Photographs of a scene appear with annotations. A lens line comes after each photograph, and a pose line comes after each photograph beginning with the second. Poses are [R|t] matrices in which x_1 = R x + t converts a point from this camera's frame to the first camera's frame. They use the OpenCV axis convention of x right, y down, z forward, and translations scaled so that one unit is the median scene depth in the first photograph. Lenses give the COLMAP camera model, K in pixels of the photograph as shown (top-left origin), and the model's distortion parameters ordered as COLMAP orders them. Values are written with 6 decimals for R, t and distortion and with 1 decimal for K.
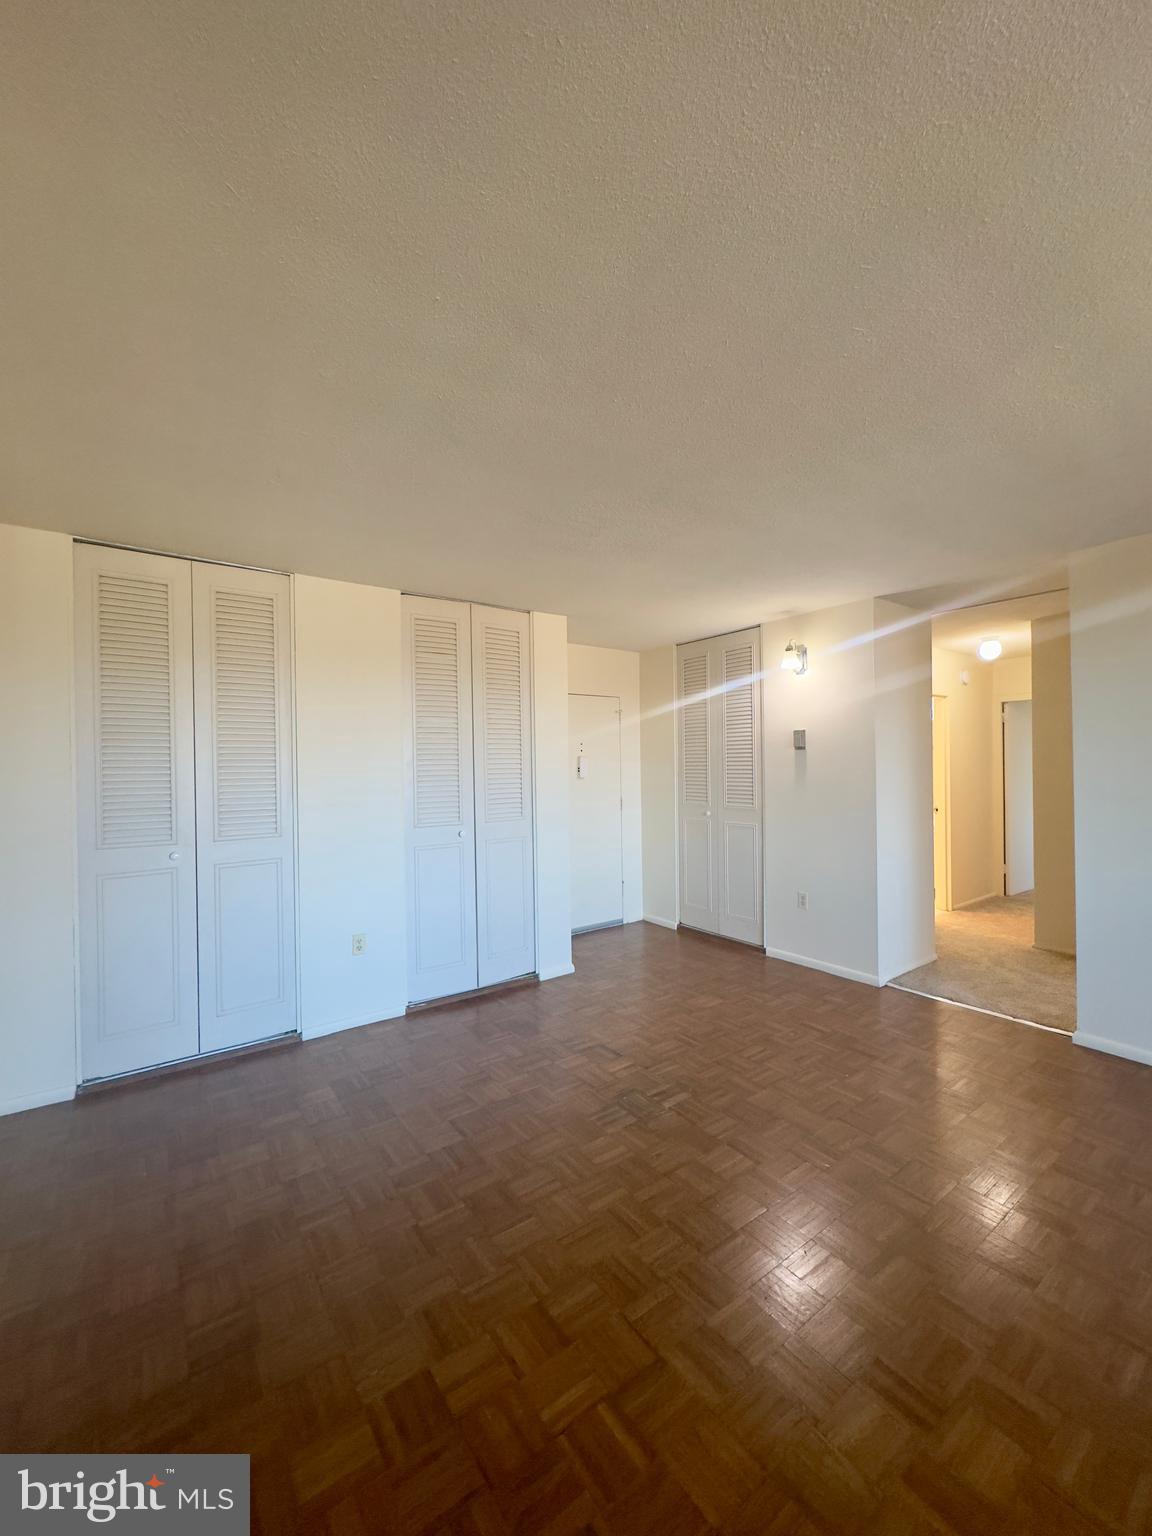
lens RADIAL K [[610.7, 0, 573.2], [0, 610.7, 766.8], [0, 0, 1]] dist [-0.001786, 0.000225]
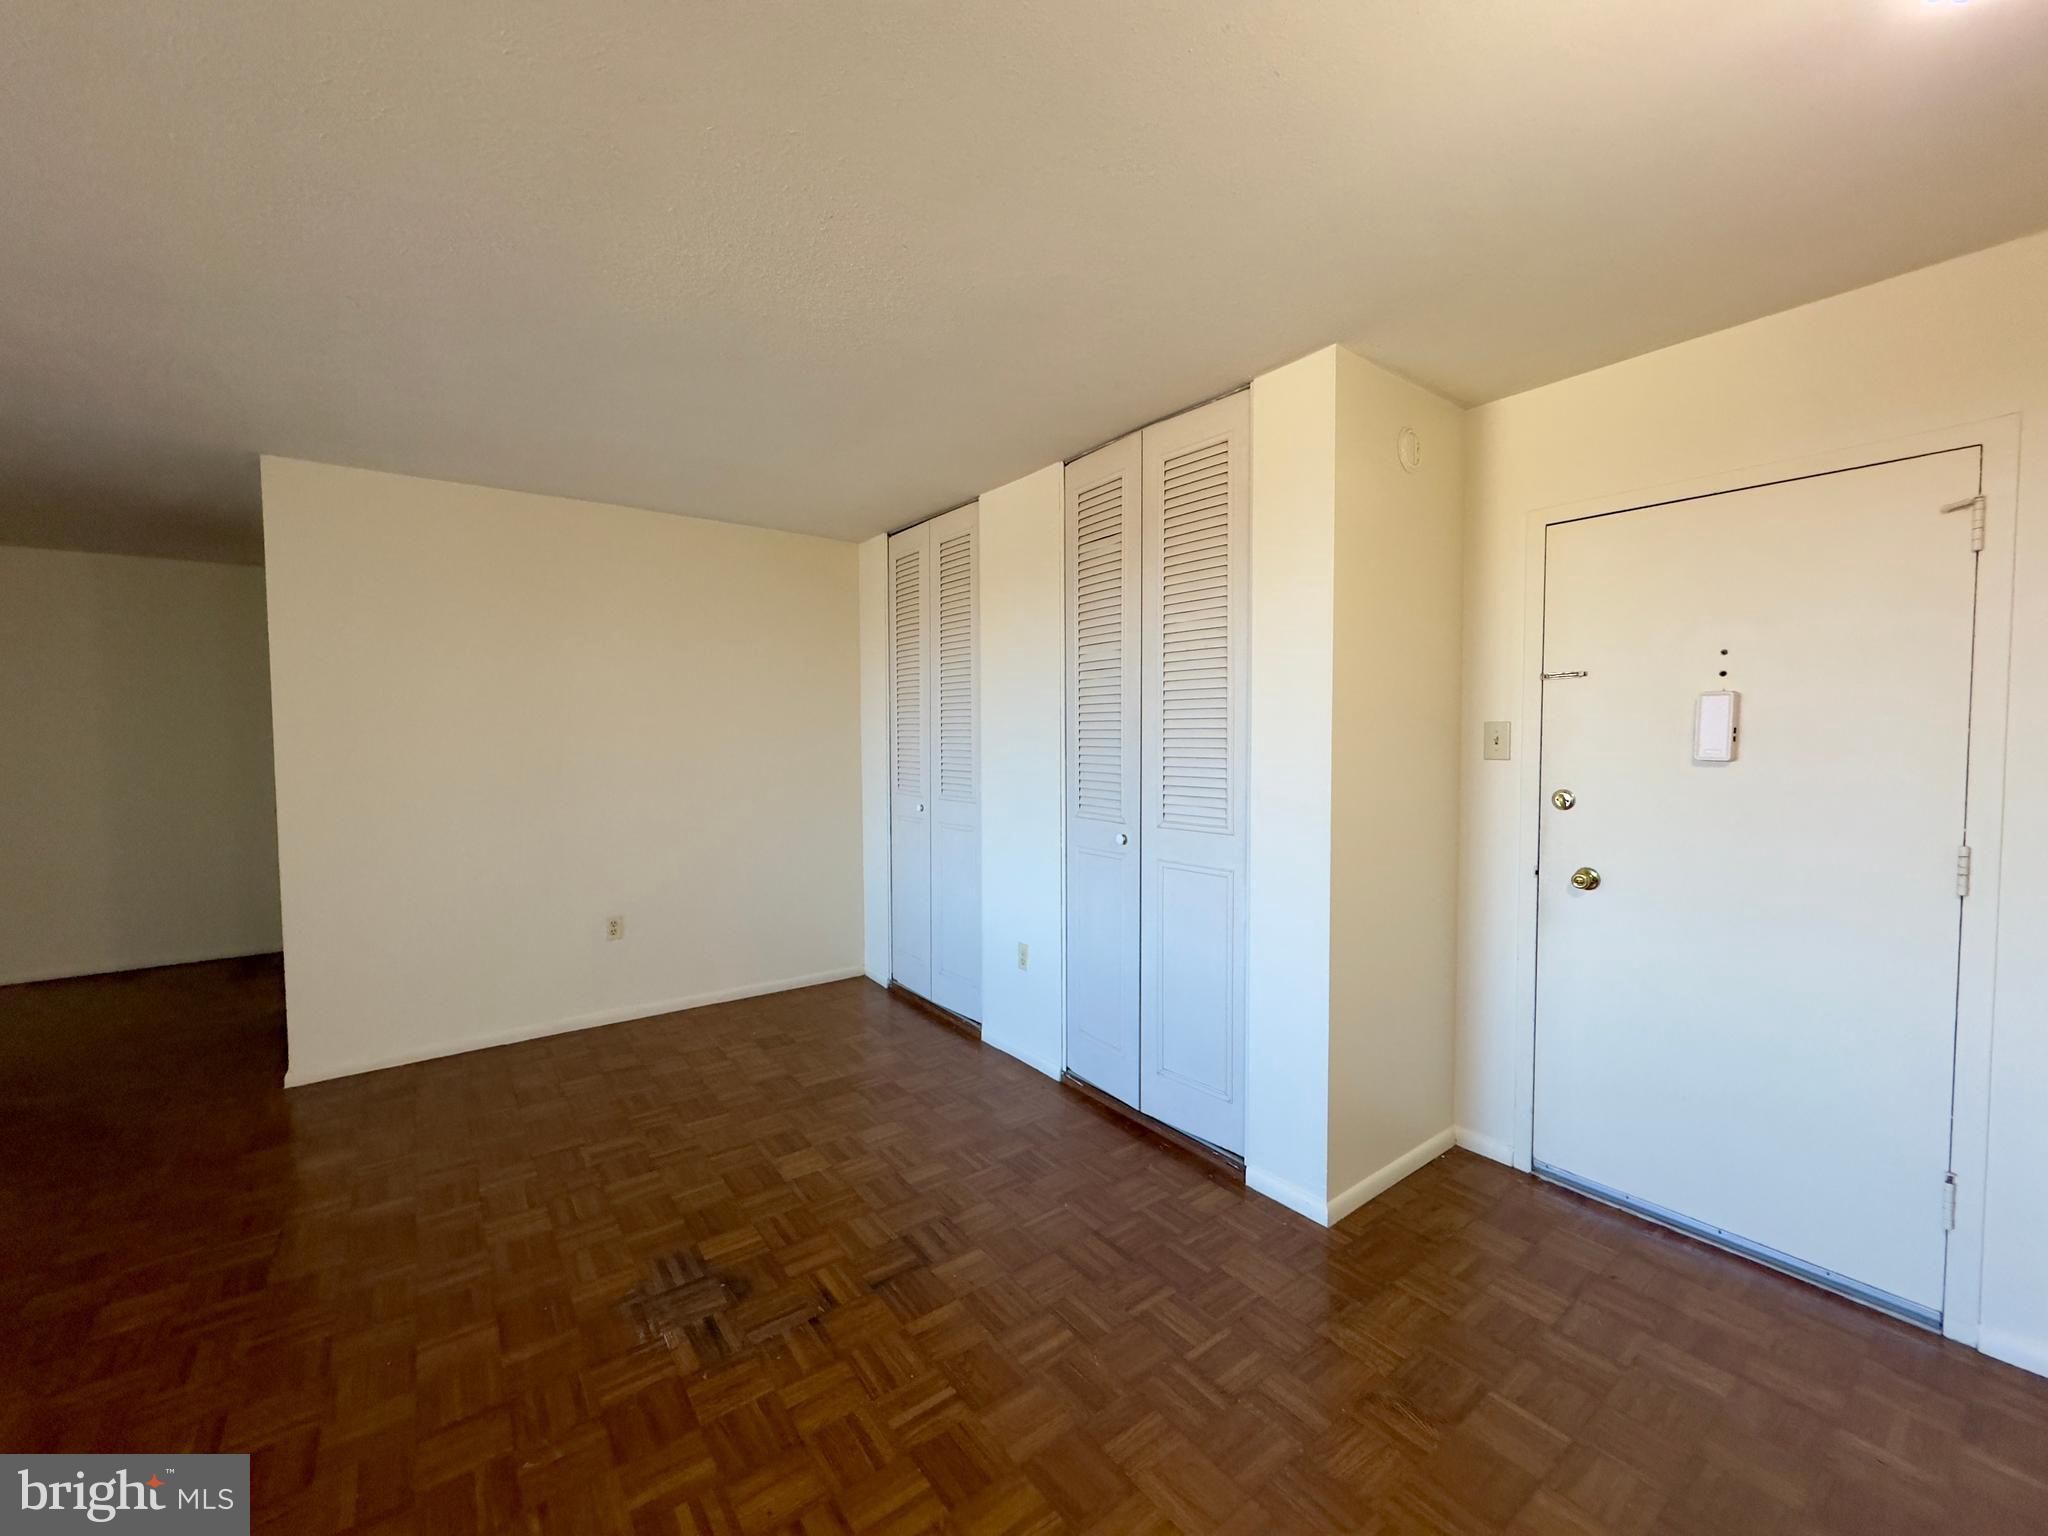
lens RADIAL K [[814.3, 0, 1026.1], [0, 814.3, 758.7], [0, 0, 1]] dist [-0.001786, 0.000225]
pose [[0.021275, 0.048638, -0.998590, 0.621015], [0.002030, 0.998812, 0.048692, -0.004679], [0.999772, -0.003063, 0.021151, 0.929744]]
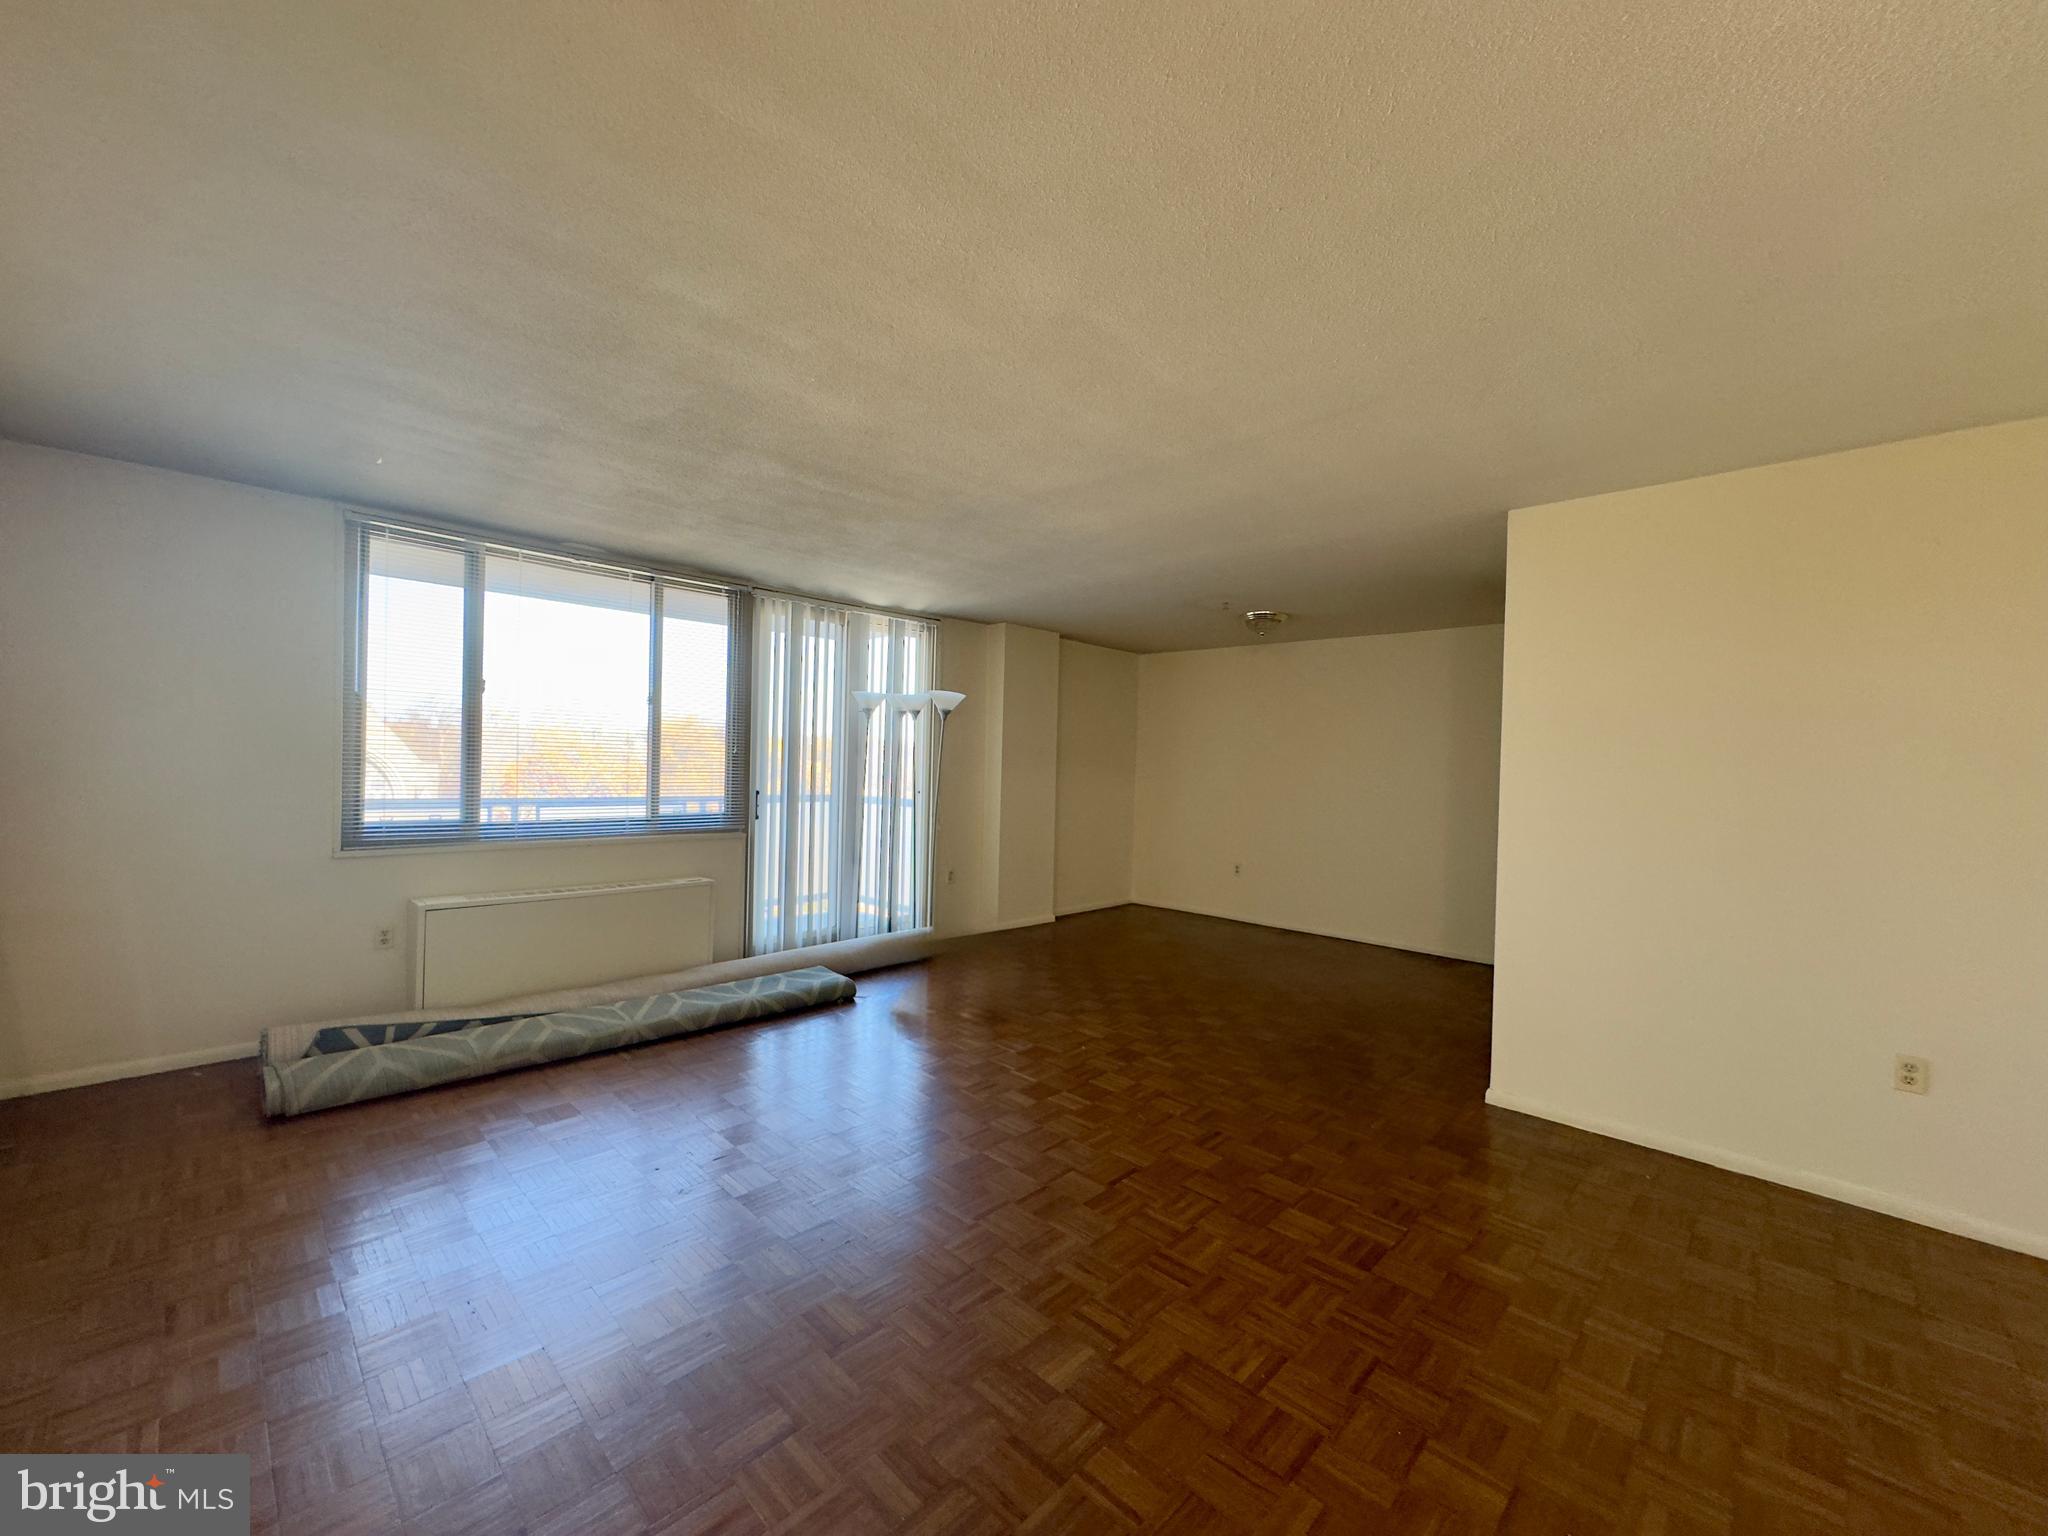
lens RADIAL K [[814.3, 0, 1023.9], [0, 814.3, 761.4], [0, 0, 1]] dist [-0.001786, 0.000225]
pose [[-0.985788, -0.007402, -0.167833, 0.429911], [-0.008644, 0.999940, 0.006668, -0.000323], [0.167773, 0.008024, -0.985793, 0.972138]]
